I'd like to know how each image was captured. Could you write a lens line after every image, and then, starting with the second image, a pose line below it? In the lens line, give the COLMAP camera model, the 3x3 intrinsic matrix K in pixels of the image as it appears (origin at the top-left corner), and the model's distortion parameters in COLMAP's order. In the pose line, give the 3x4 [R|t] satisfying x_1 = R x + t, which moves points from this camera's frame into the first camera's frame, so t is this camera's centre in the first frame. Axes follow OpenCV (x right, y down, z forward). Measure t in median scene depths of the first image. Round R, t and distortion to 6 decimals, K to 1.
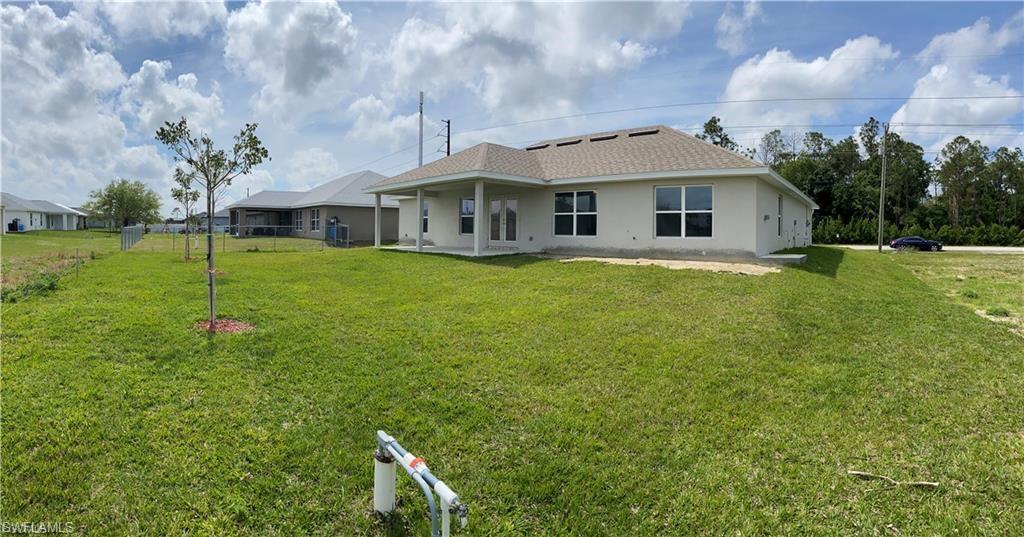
lens RADIAL K [[744.0, 0, 512.0], [0, 744.0, 268.5], [0, 0, 1]] dist [-0.051503, -0.002233]
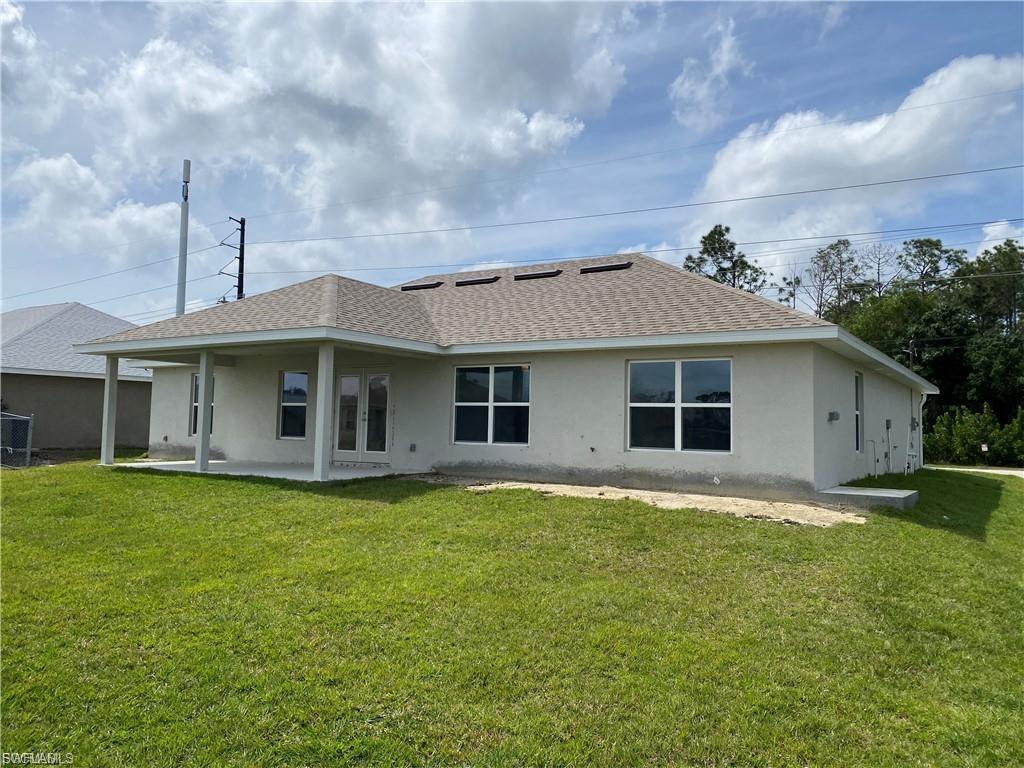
lens RADIAL K [[775.1, 0, 512.2], [0, 775.1, 366.2], [0, 0, 1]] dist [0.013501, 0.006459]
pose [[0.993316, 0.015231, -0.114418, 0.174696], [-0.033670, 0.986380, -0.160997, -0.006888], [0.110408, 0.163774, 0.980300, 0.412646]]
